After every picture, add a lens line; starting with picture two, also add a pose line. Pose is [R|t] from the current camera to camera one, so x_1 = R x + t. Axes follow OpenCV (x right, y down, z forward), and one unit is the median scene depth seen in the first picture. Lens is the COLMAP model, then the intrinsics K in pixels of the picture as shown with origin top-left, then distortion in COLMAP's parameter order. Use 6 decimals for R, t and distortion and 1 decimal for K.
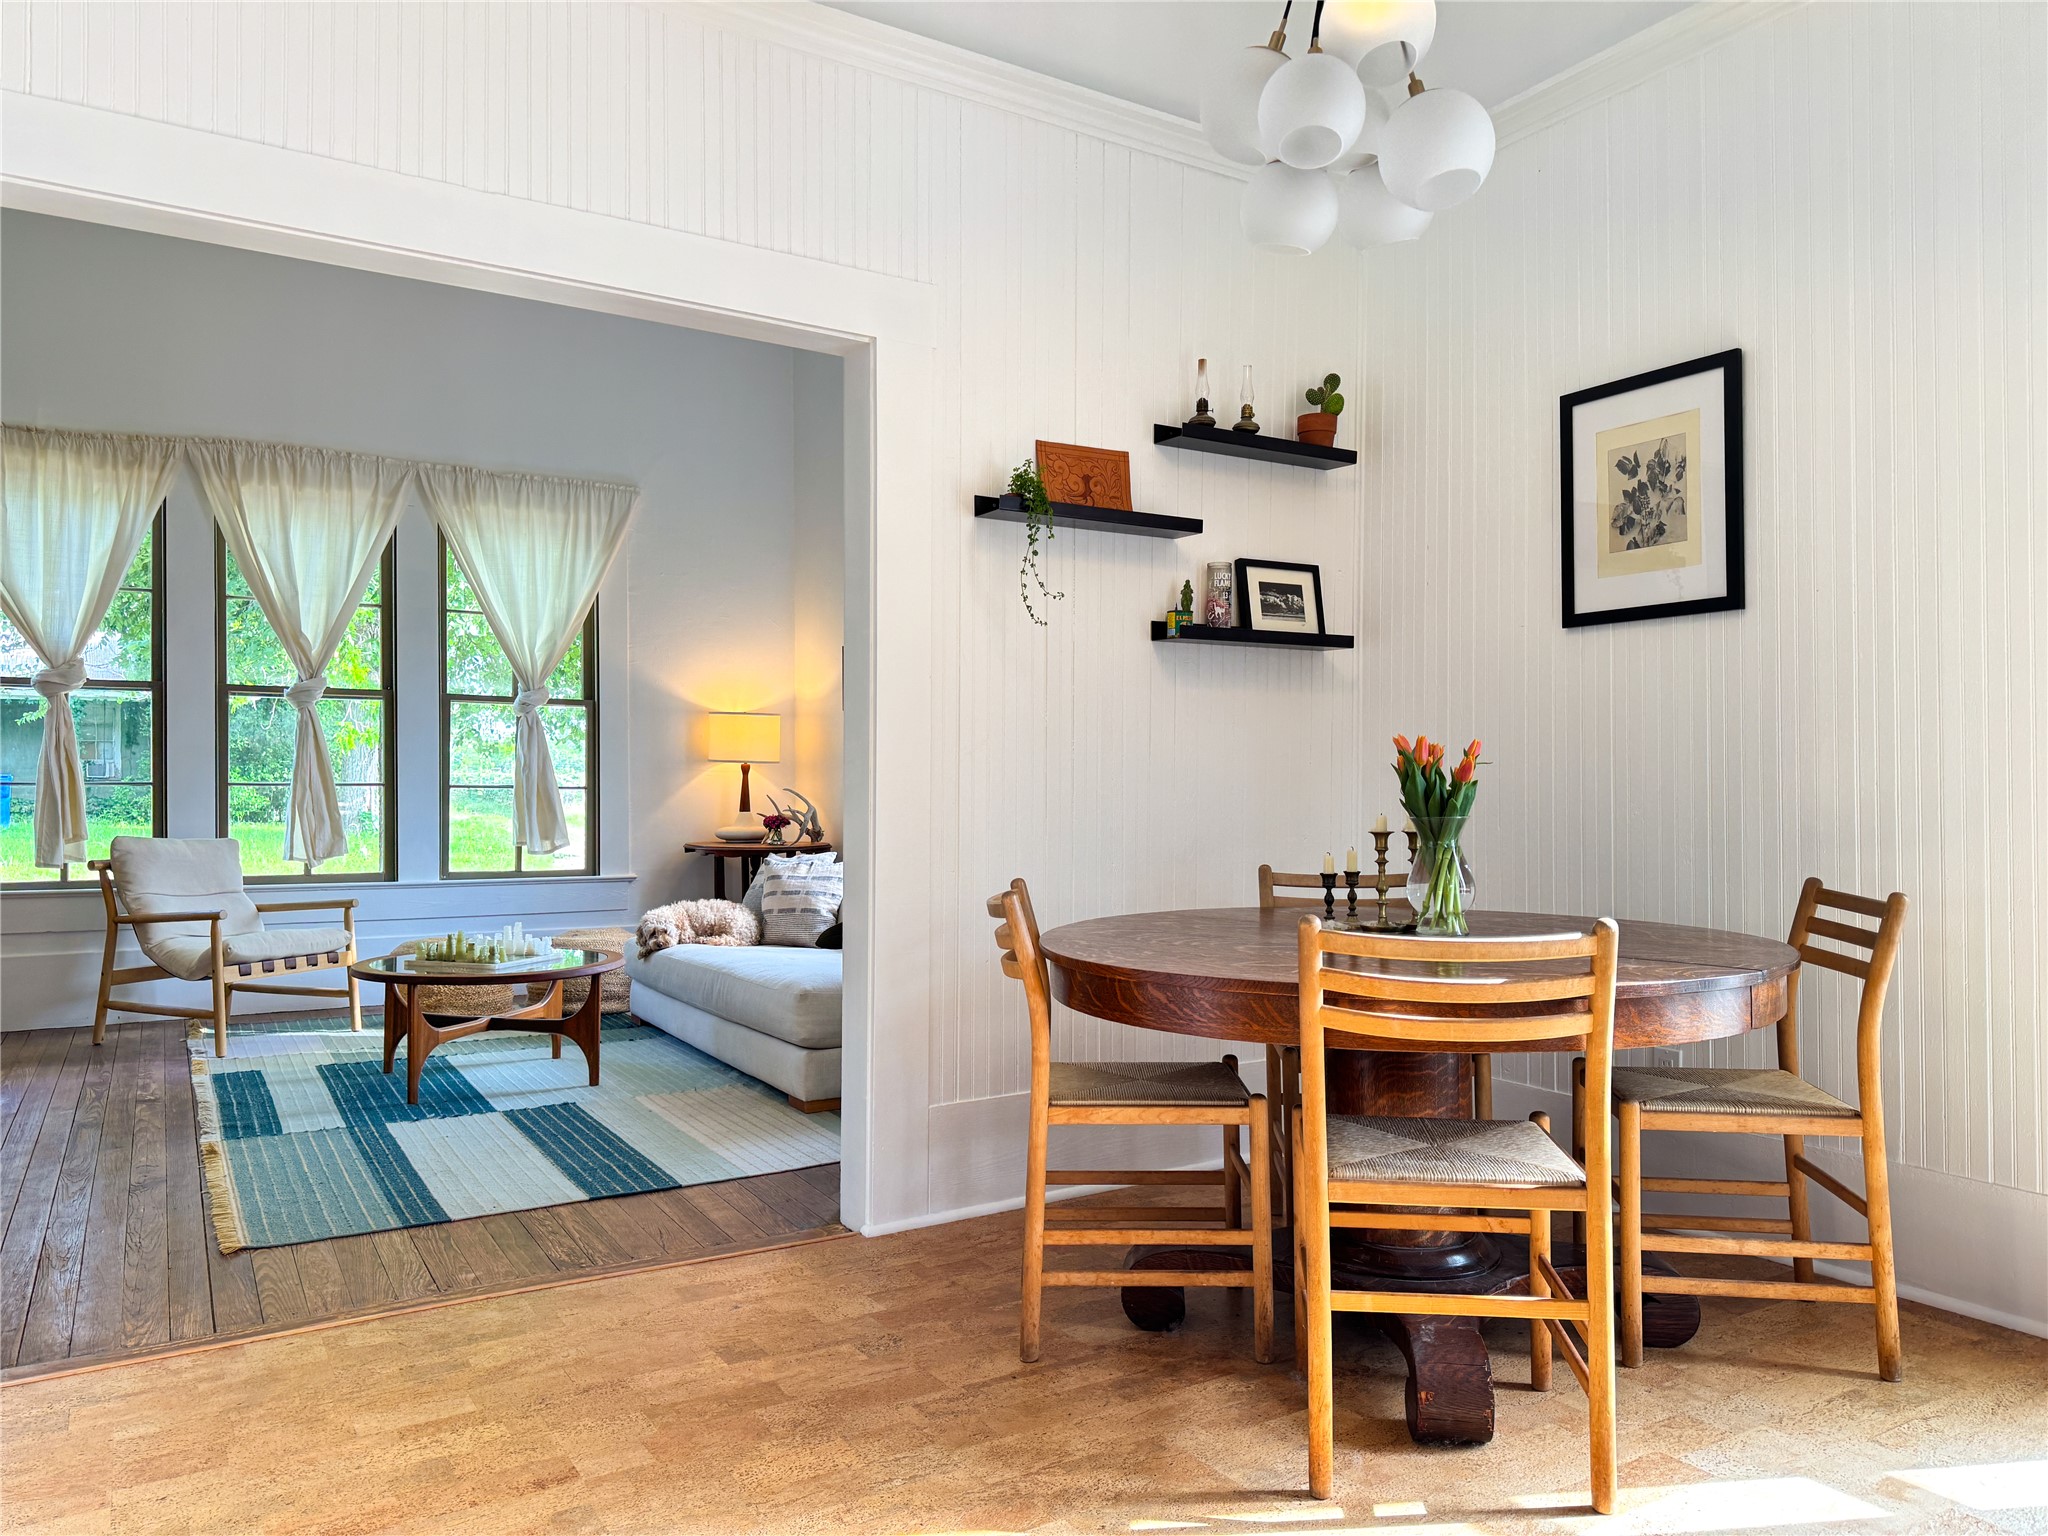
lens RADIAL K [[1473.9, 0, 1020.5], [0, 1473.9, 771.6], [0, 0, 1]] dist [0.006066, 0.007402]
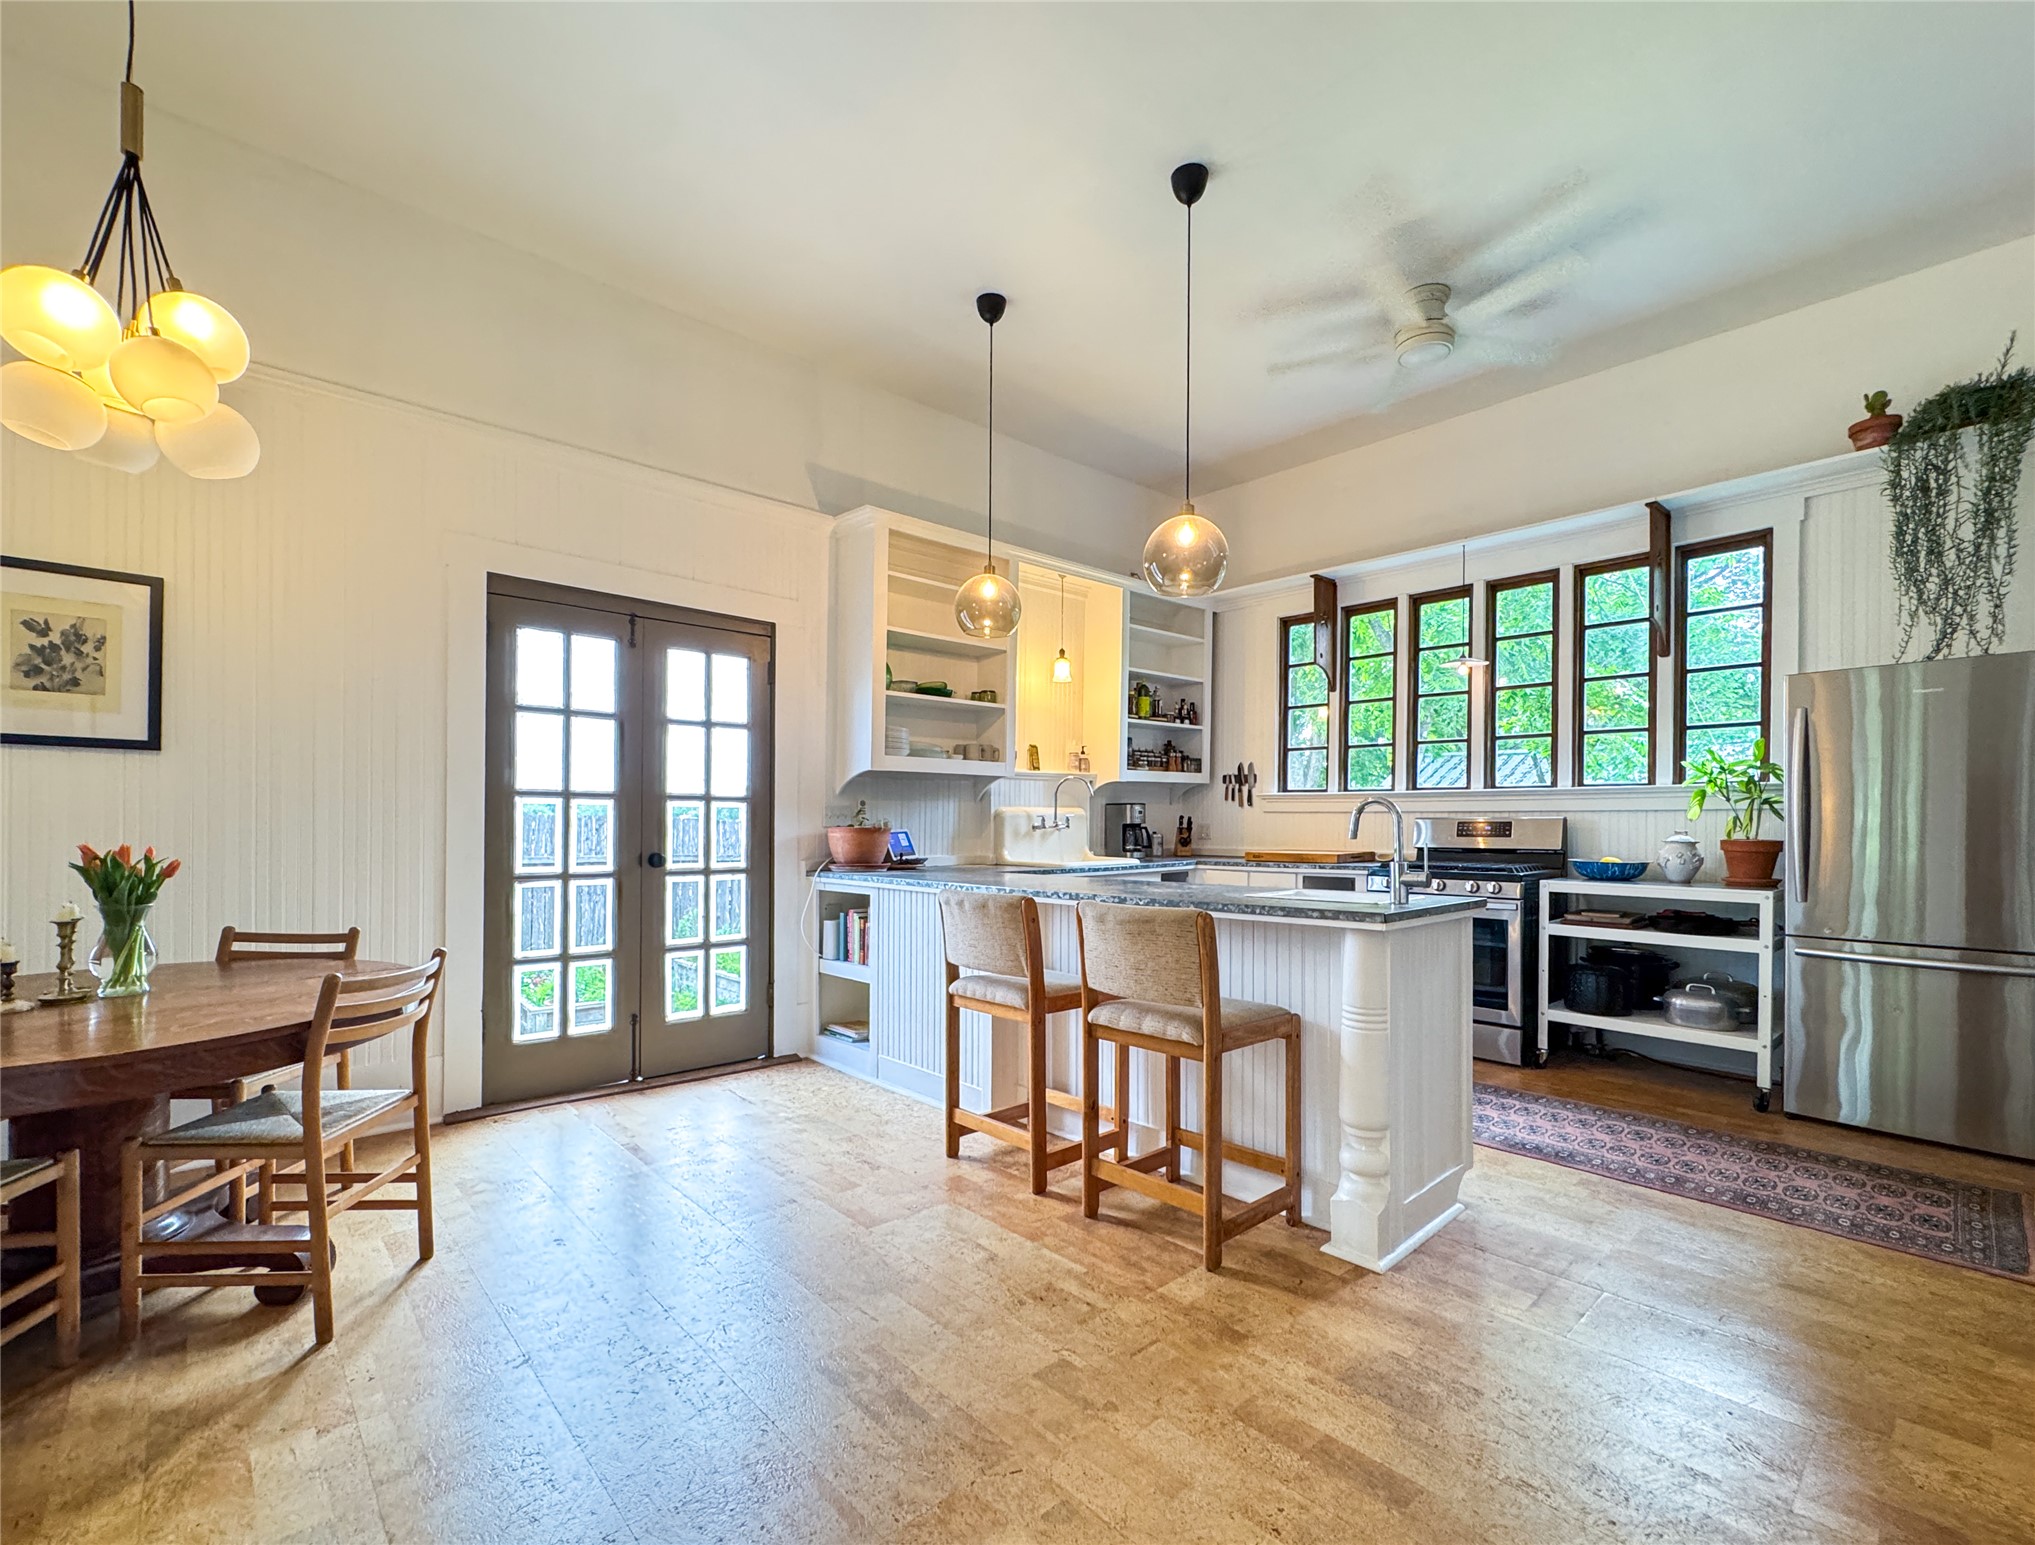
lens RADIAL K [[892.9, 0, 1027.8], [0, 892.9, 826.2], [0, 0, 1]] dist [-0.000067, -0.001761]
pose [[-0.194006, -0.000862, 0.981000, -0.321910], [-0.013694, 0.999905, -0.001829, -0.024174], [-0.980905, -0.013789, -0.193999, 0.171304]]
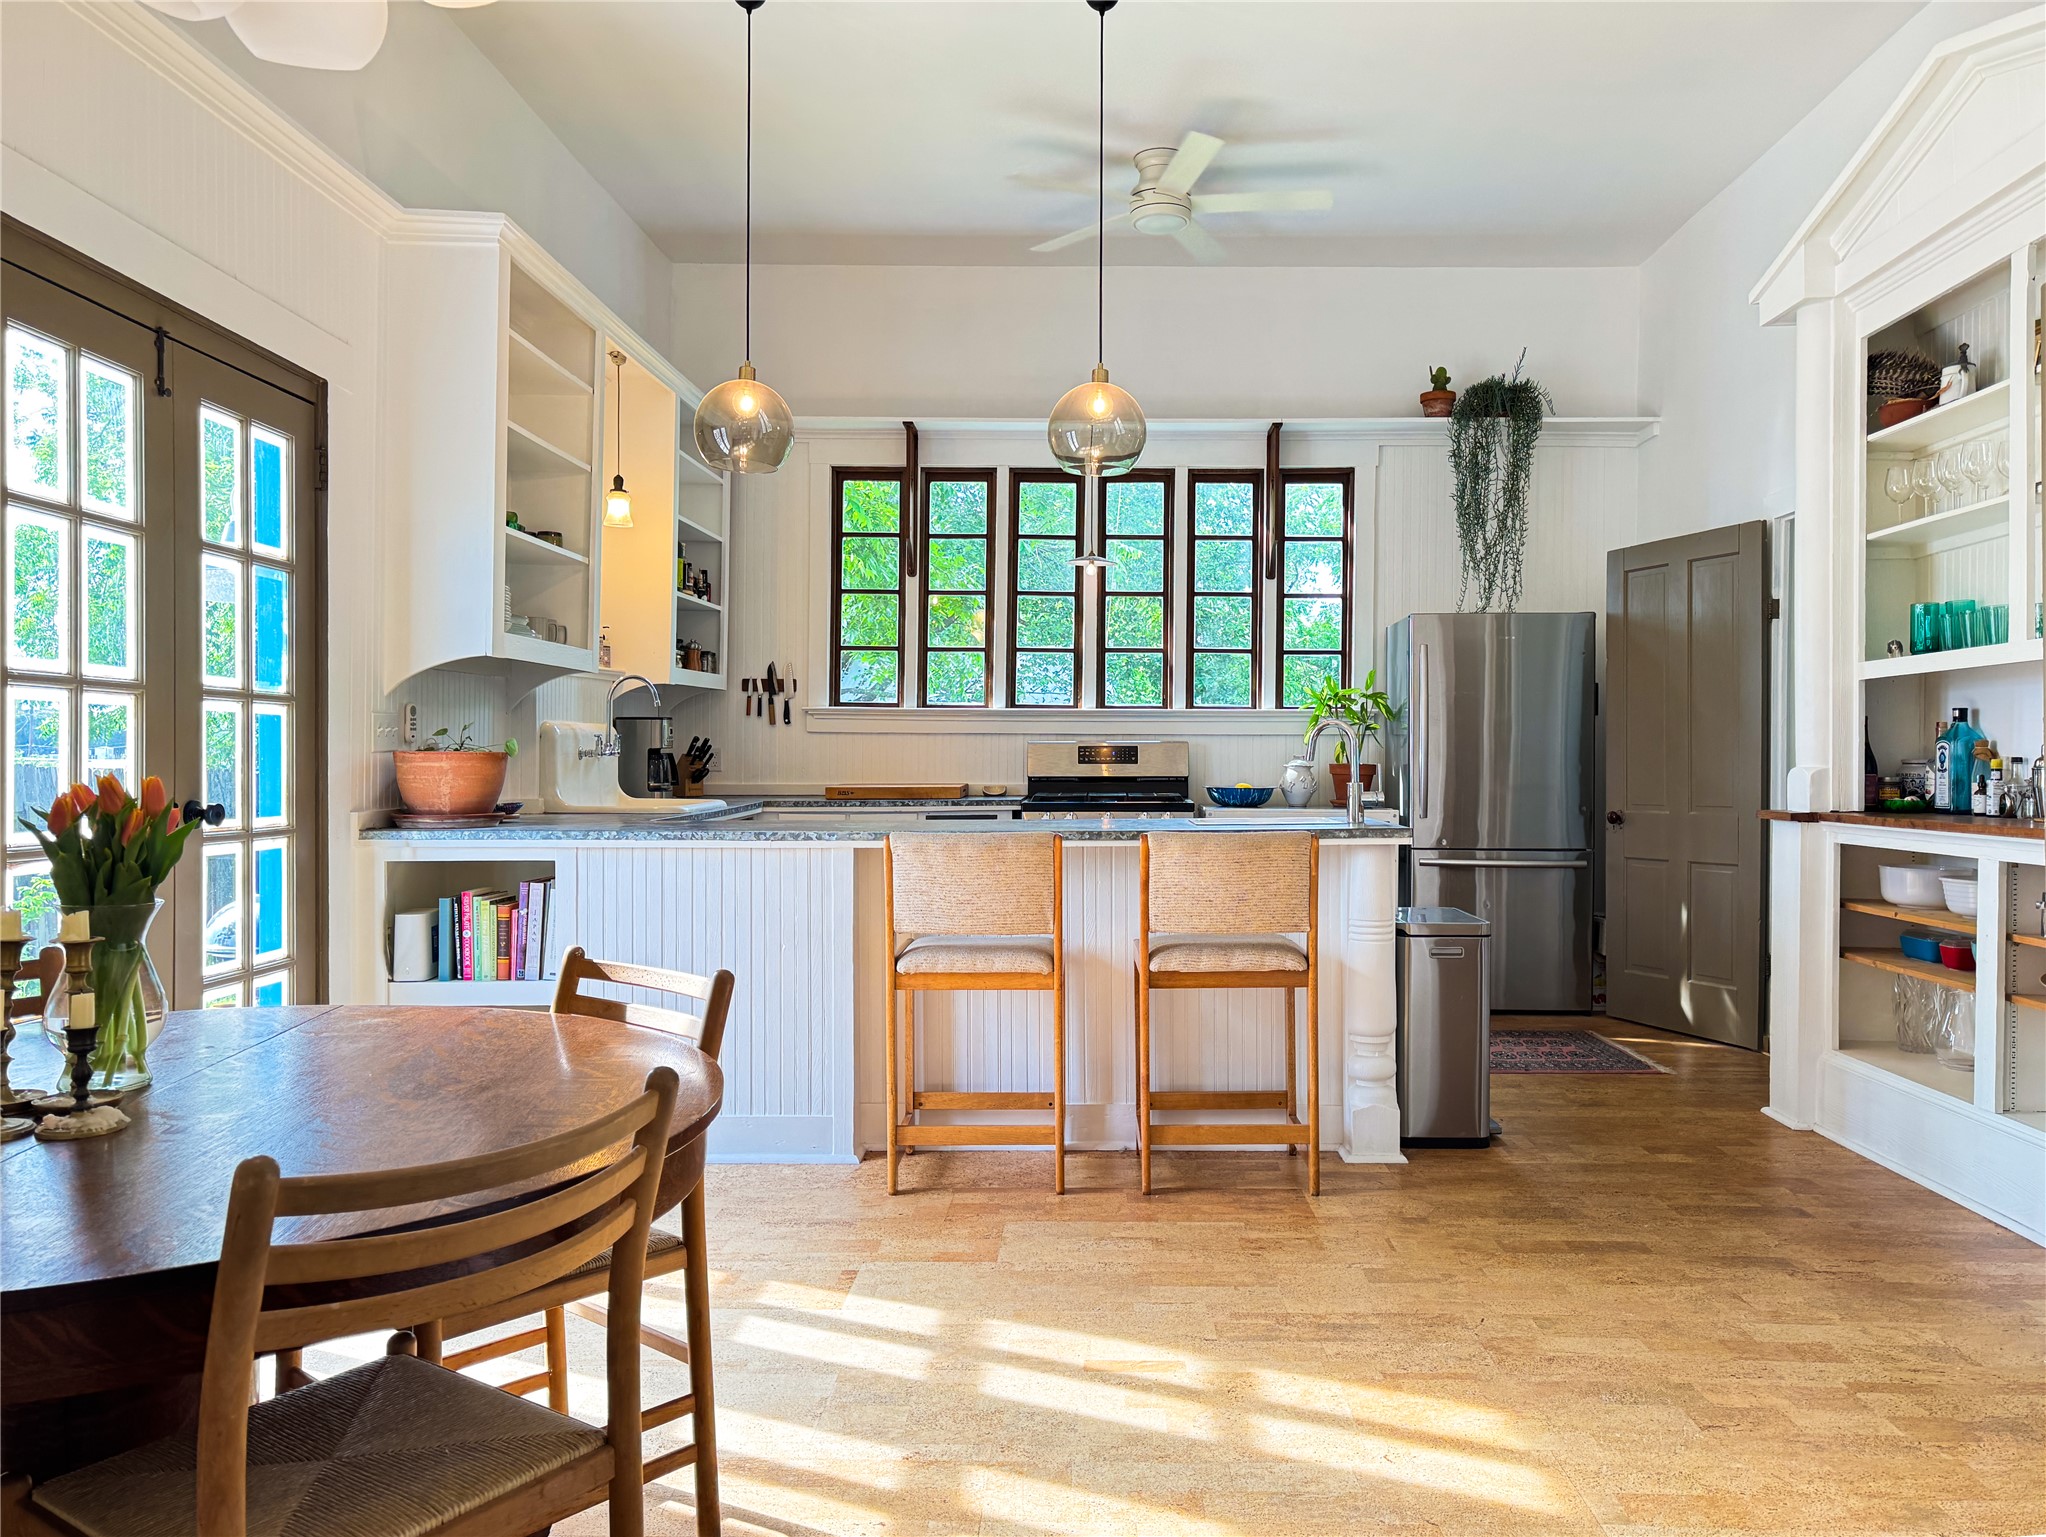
lens RADIAL K [[1472.4, 0, 1065.6], [0, 1472.4, 777.9], [0, 0, 1]] dist [0.006066, 0.007402]
pose [[-0.846047, -0.006583, 0.533067, -0.197274], [-0.005399, 0.999978, 0.003780, -0.014077], [-0.533081, 0.000320, -0.846064, 0.634177]]
